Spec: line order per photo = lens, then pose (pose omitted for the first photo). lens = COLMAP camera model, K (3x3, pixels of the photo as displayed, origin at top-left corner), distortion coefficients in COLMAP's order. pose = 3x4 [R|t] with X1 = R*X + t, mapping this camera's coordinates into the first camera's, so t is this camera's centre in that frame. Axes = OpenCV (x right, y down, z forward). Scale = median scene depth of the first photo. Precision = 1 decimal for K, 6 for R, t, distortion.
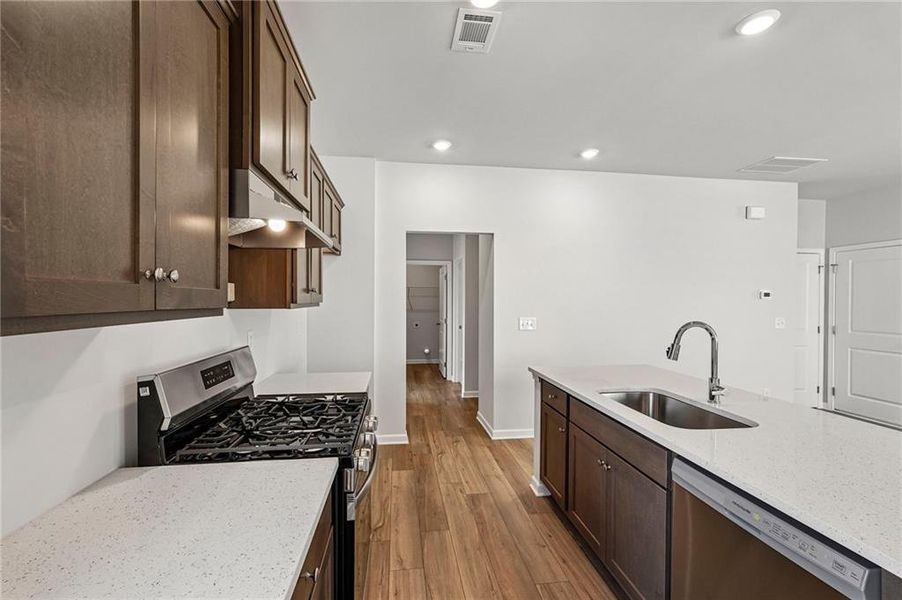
lens RADIAL K [[400.5, 0, 451.7], [0, 400.5, 303.8], [0, 0, 1]] dist [-0.007401, 0.006568]
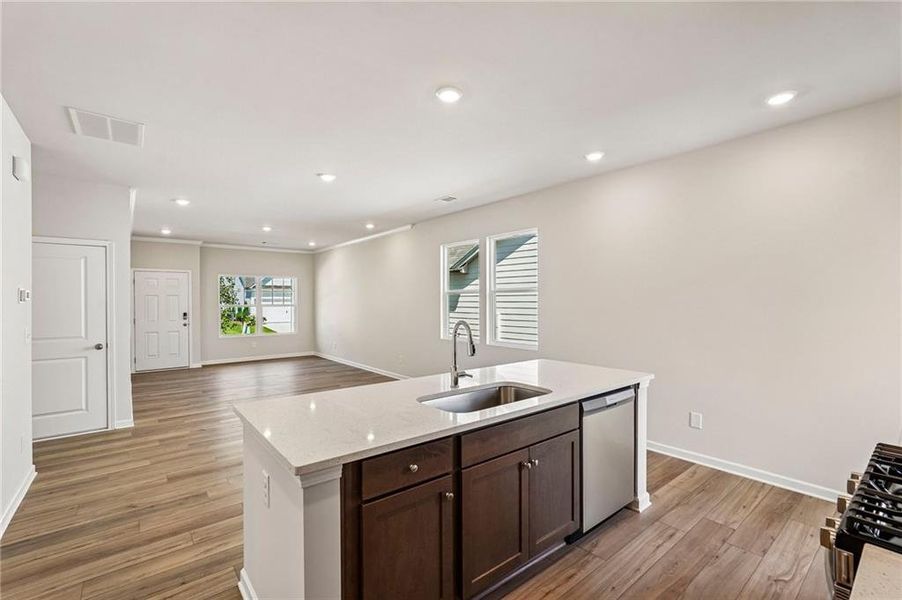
lens RADIAL K [[400.5, 0, 453.3], [0, 400.5, 300.3], [0, 0, 1]] dist [-0.007401, 0.006568]
pose [[-0.522483, -0.002588, 0.852646, -0.262252], [0.010870, 0.999894, 0.009696, -0.019816], [-0.852580, 0.014334, -0.522399, 1.139297]]
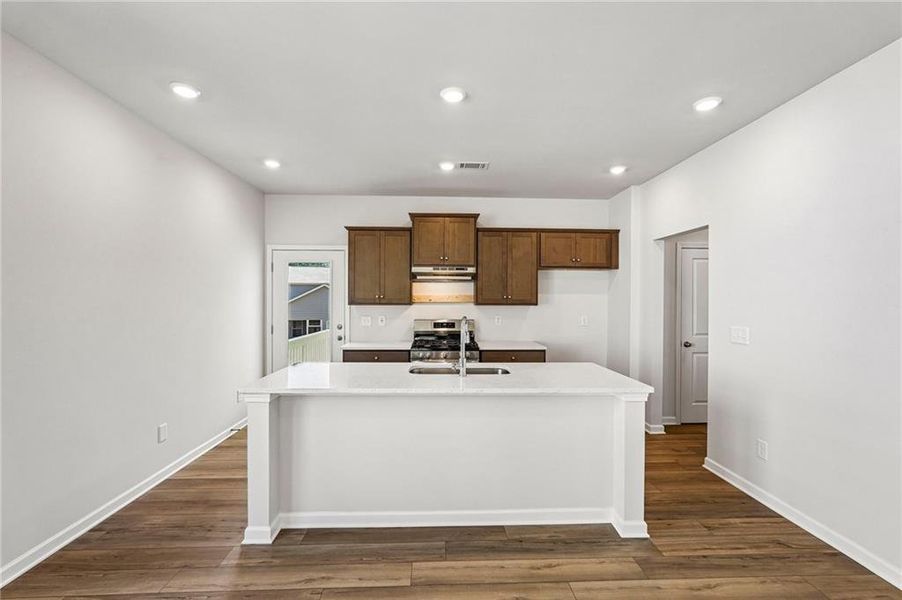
lens RADIAL K [[400.5, 0, 450.4], [0, 400.5, 302.8], [0, 0, 1]] dist [-0.007401, 0.006568]
pose [[-0.100084, 0.001427, -0.994978, 1.413883], [-0.015351, 0.999878, 0.002978, -0.007033], [0.994861, 0.015572, -0.100050, 0.758729]]
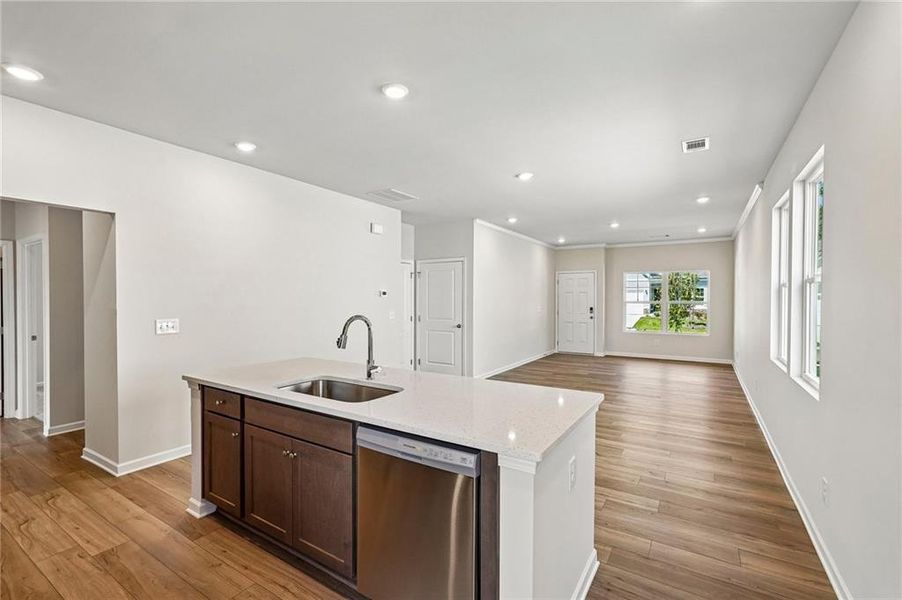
lens RADIAL K [[400.5, 0, 452.5], [0, 400.5, 303.9], [0, 0, 1]] dist [-0.007401, 0.006568]
pose [[0.644948, -0.015199, 0.764075, -0.095586], [0.010557, 0.999884, 0.010978, -0.000539], [-0.764154, 0.000986, 0.645034, -0.006603]]
